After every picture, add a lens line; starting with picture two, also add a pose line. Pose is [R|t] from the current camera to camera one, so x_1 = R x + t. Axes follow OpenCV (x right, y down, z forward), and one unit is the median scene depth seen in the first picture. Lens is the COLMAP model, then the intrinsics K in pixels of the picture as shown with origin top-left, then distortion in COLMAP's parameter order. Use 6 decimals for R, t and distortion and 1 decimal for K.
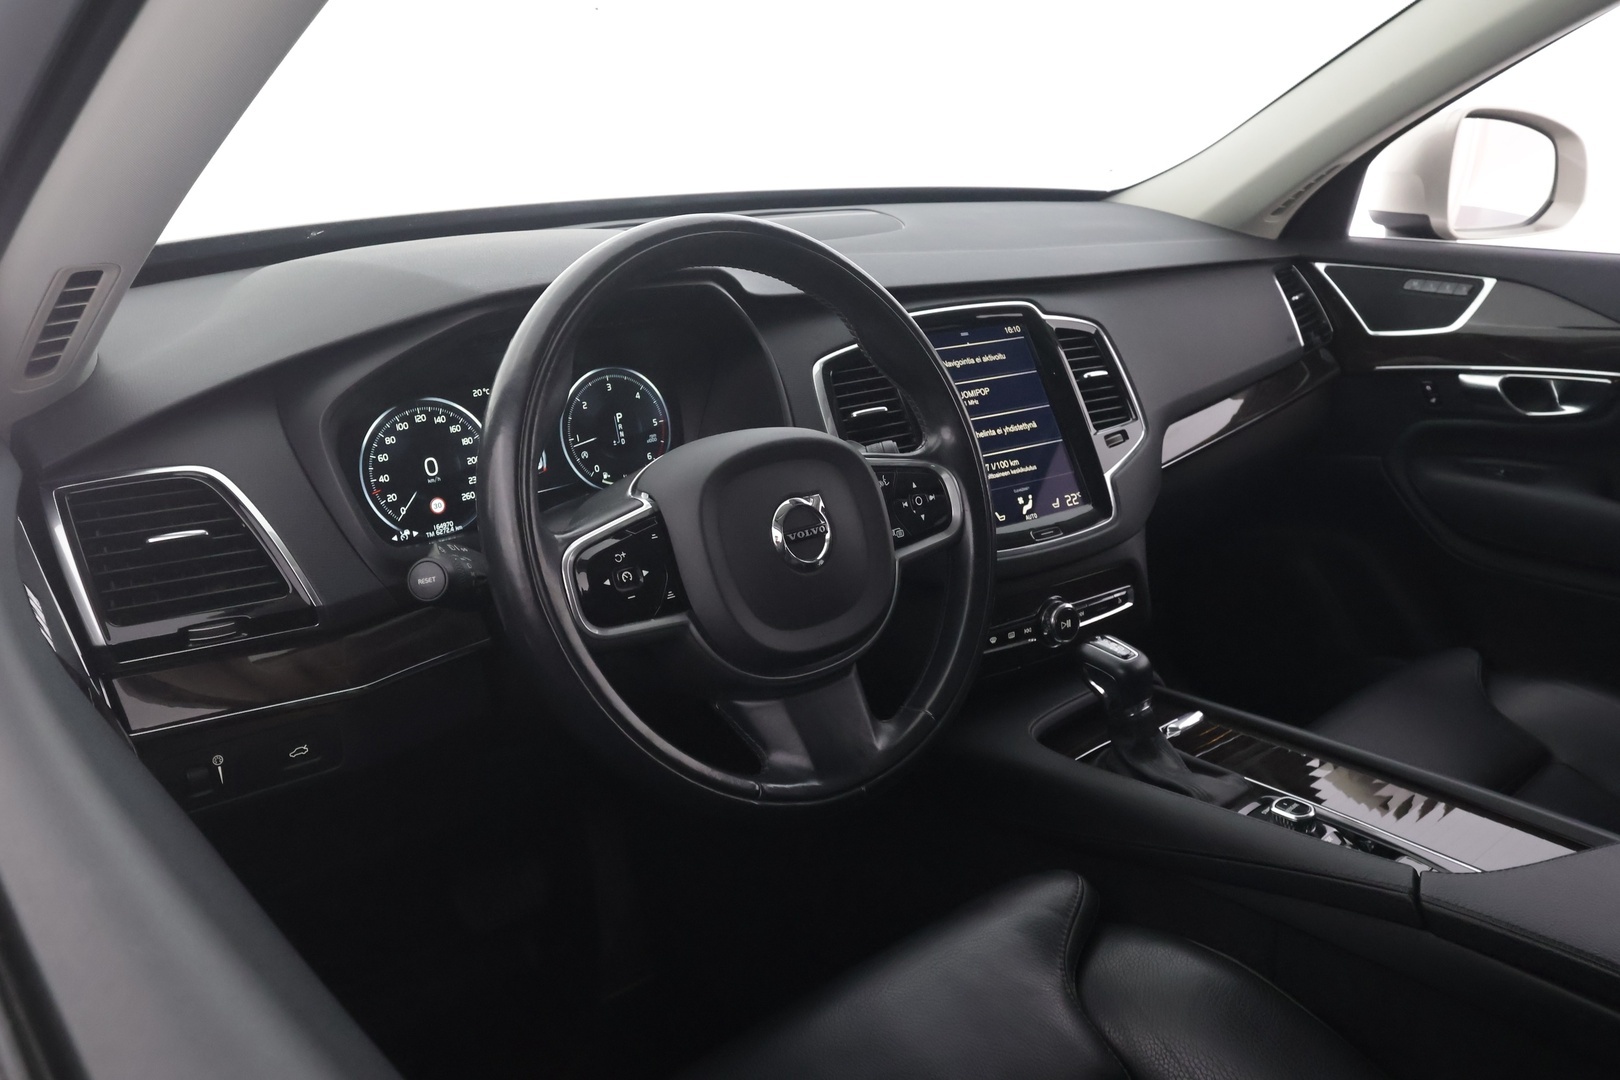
lens RADIAL K [[1207.3, 0, 764.8], [0, 1207.3, 549.2], [0, 0, 1]] dist [-0.025557, 0.005766]
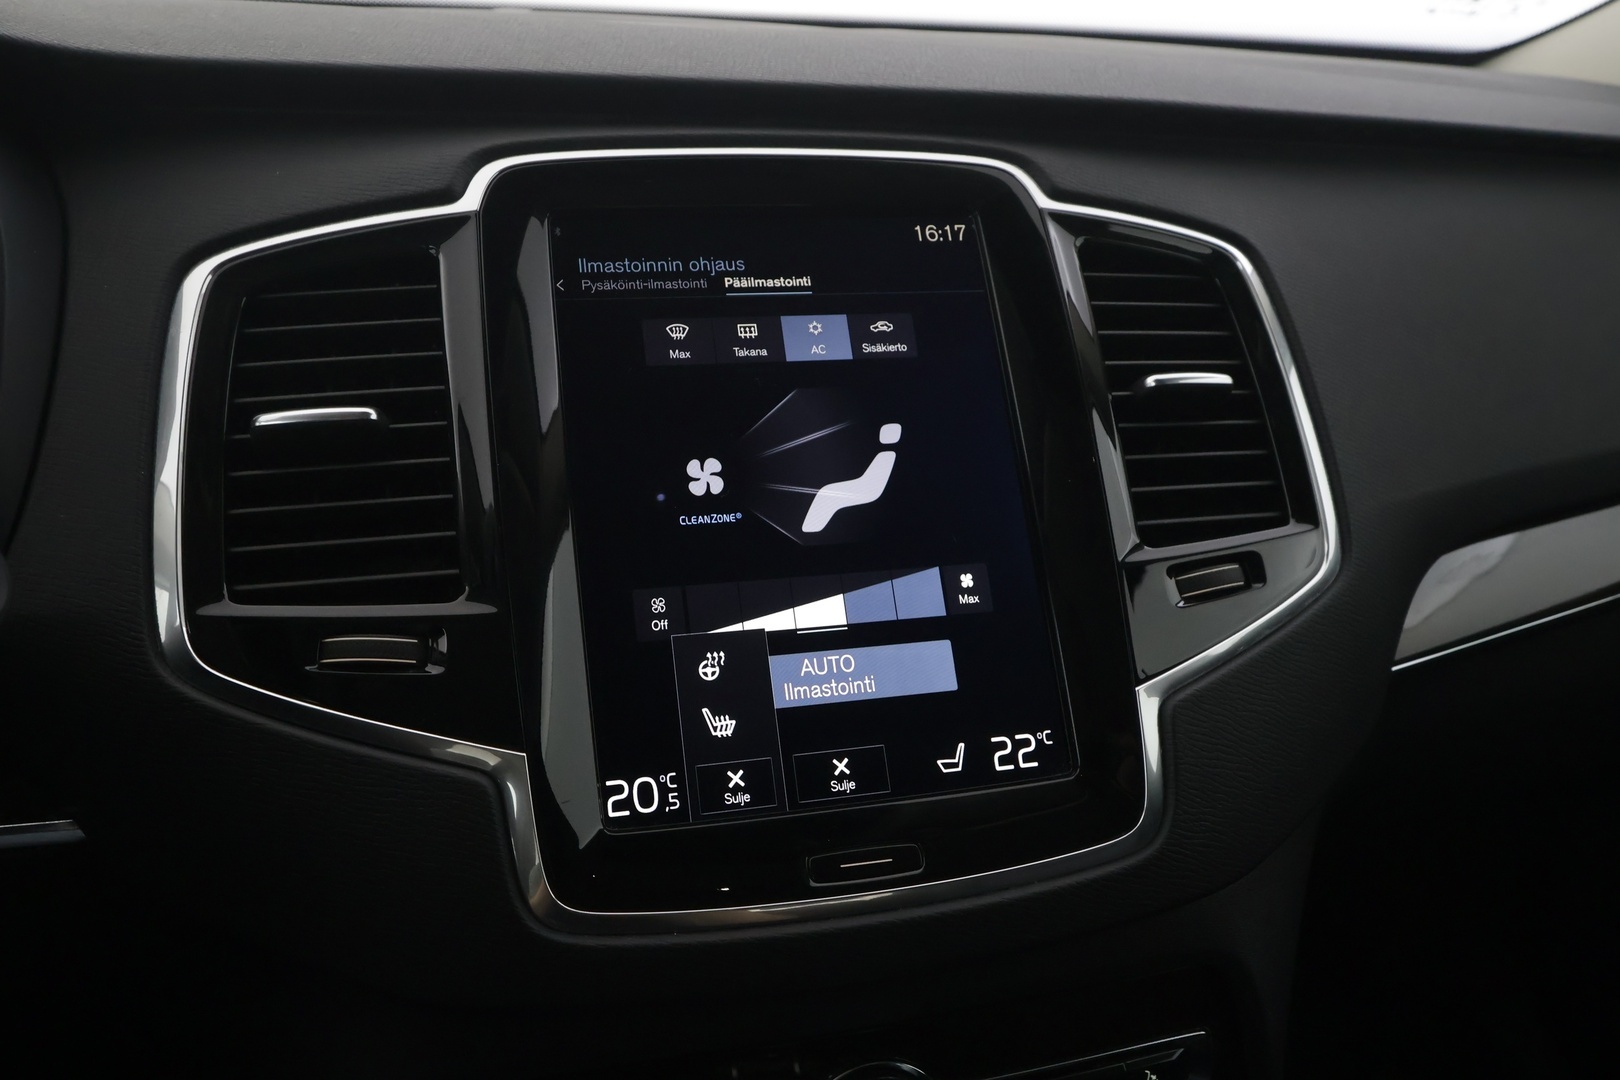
lens RADIAL K [[1261.3, 0, 806.1], [0, 1261.3, 546.3], [0, 0, 1]] dist [-0.002659, 0.007275]
pose [[0.953064, 0.117393, -0.279083, 0.279883], [-0.123716, 0.992305, -0.005088, -0.084321], [0.276338, 0.039376, 0.960254, 0.635378]]
